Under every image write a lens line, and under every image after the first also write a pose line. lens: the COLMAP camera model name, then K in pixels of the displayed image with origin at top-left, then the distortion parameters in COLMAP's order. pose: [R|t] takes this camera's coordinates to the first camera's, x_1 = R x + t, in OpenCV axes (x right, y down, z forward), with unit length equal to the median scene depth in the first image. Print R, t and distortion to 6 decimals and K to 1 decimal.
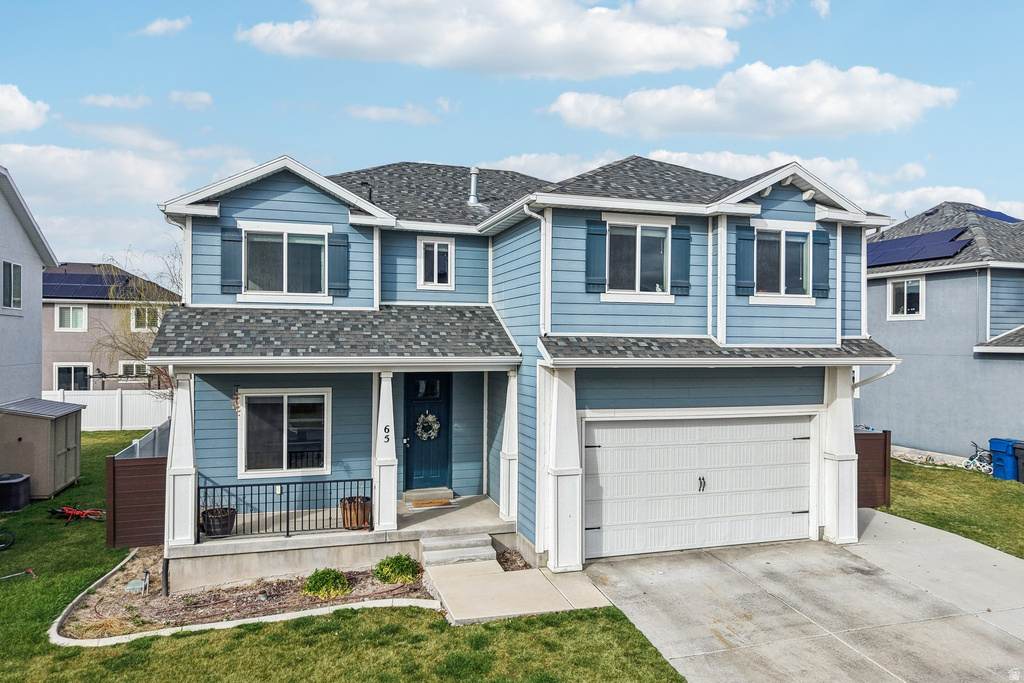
lens RADIAL K [[690.1, 0, 506.2], [0, 690.1, 339.5], [0, 0, 1]] dist [0.009641, -0.000439]
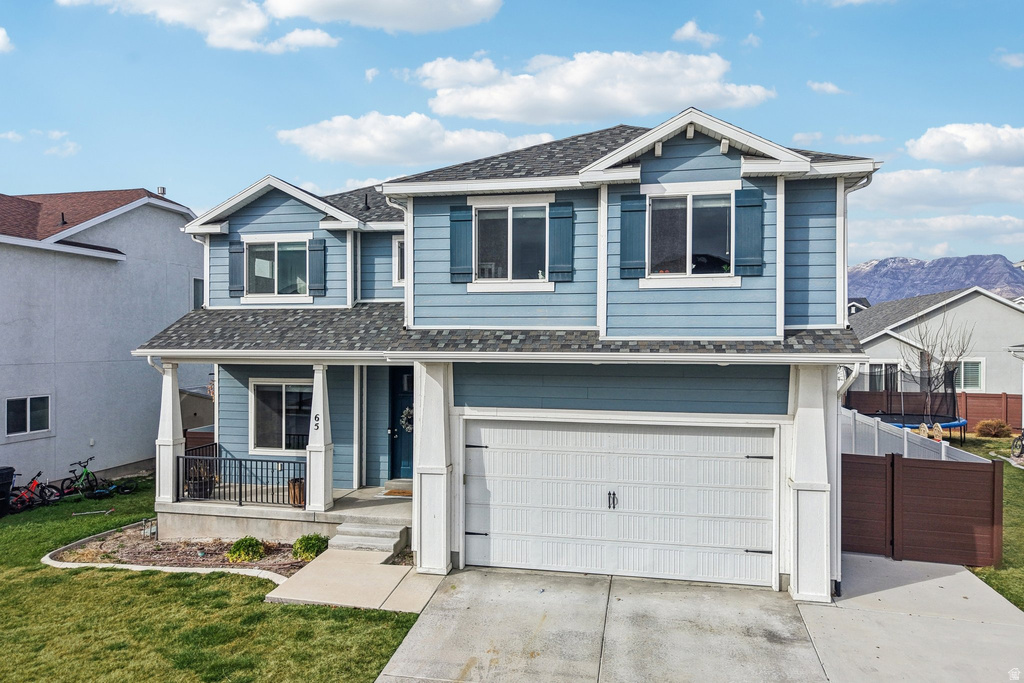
lens RADIAL K [[690.1, 0, 506.2], [0, 690.1, 339.5], [0, 0, 1]] dist [0.009641, -0.000439]
pose [[0.875861, -0.004599, -0.482541, 0.599779], [0.004742, 0.999988, -0.000924, 0.010096], [0.482539, -0.001479, 0.875873, 0.192753]]
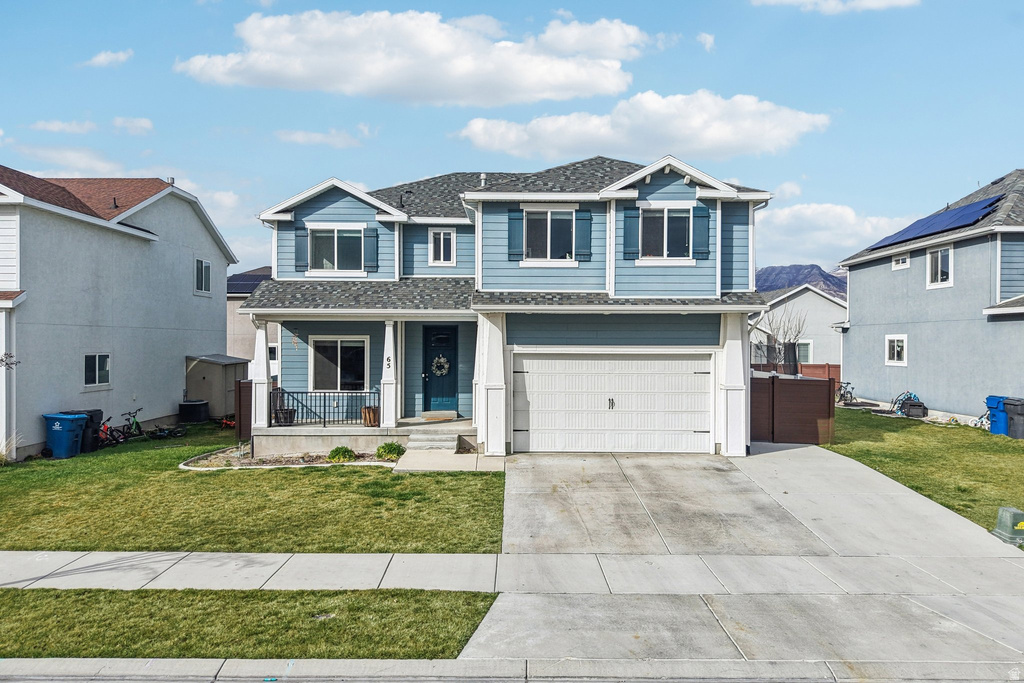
lens RADIAL K [[695.1, 0, 513.6], [0, 695.1, 338.9], [0, 0, 1]] dist [0.055627, -0.078316]
pose [[0.957556, -0.003891, -0.288222, 0.502973], [0.003411, 0.999992, -0.002169, 0.089585], [0.288228, 0.001094, 0.957561, -0.339713]]
